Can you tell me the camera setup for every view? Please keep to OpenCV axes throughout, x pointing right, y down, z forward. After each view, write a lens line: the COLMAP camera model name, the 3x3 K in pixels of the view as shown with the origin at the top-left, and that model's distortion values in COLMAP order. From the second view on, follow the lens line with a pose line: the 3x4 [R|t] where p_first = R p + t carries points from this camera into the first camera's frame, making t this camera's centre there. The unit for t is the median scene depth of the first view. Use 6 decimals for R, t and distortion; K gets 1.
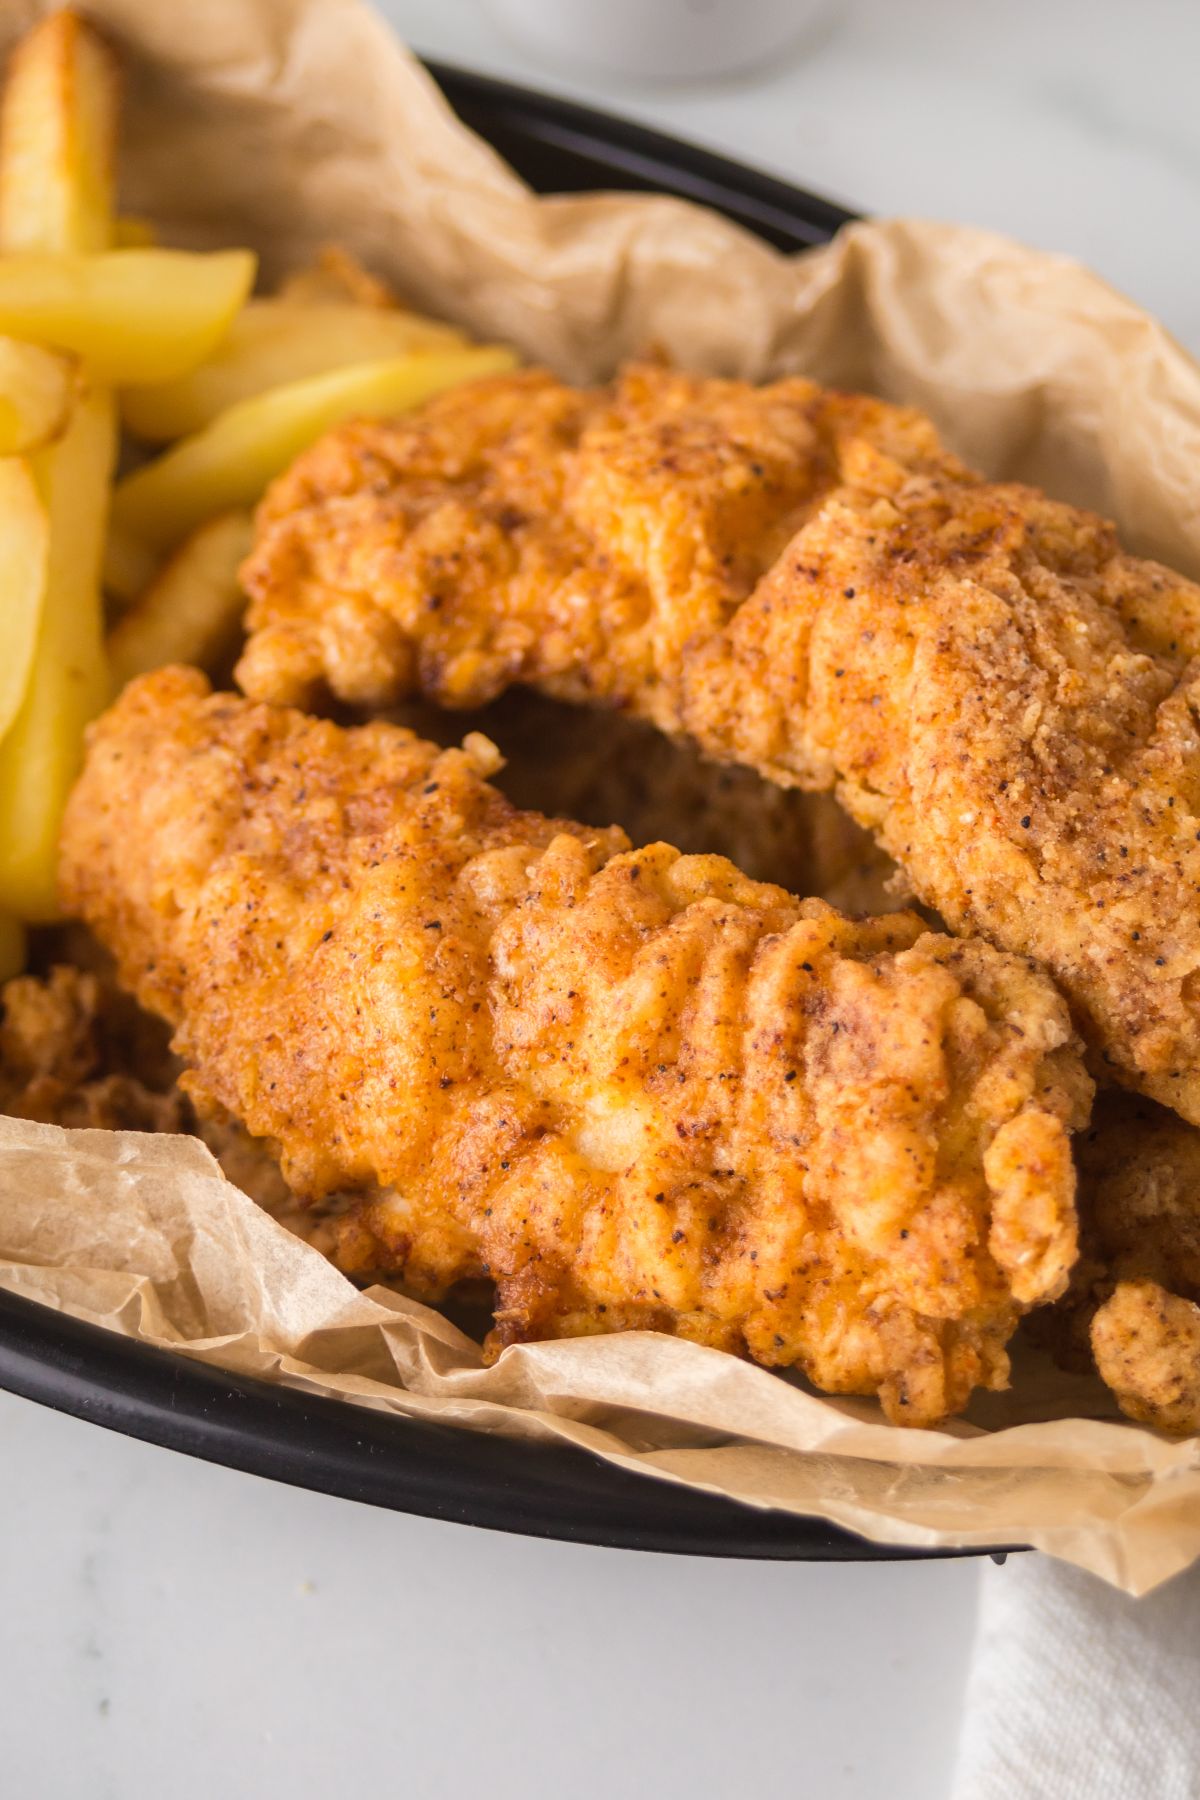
lens RADIAL K [[4424.4, 0, 600.0], [0, 4424.4, 808.8], [0, 0, 1]] dist [0.032636, -0.162725]
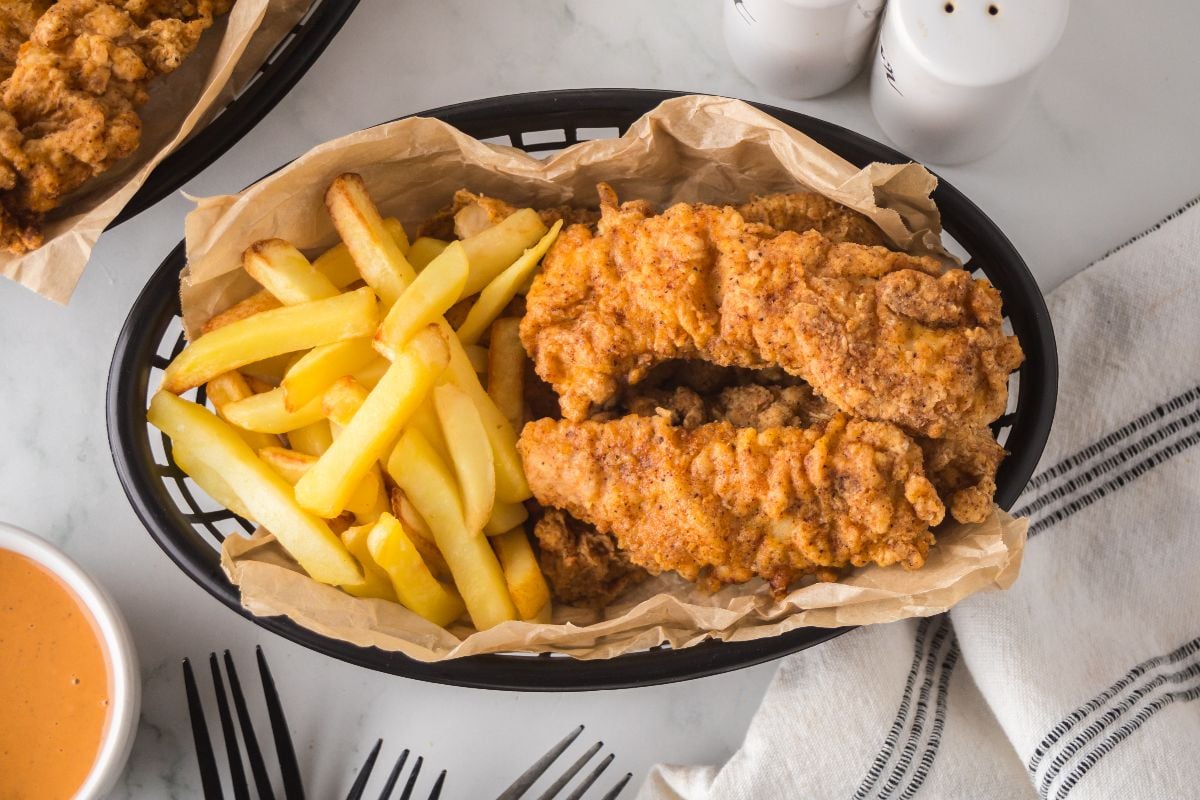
lens RADIAL K [[2949.6, 0, 600.0], [0, 2949.6, 400.0], [0, 0, 1]] dist [0.032636, -0.162725]
pose [[0.869085, -0.494270, 0.019691, -0.102935], [0.426587, 0.769041, 0.476024, -1.010645], [-0.250428, -0.405305, 0.879212, -0.713142]]
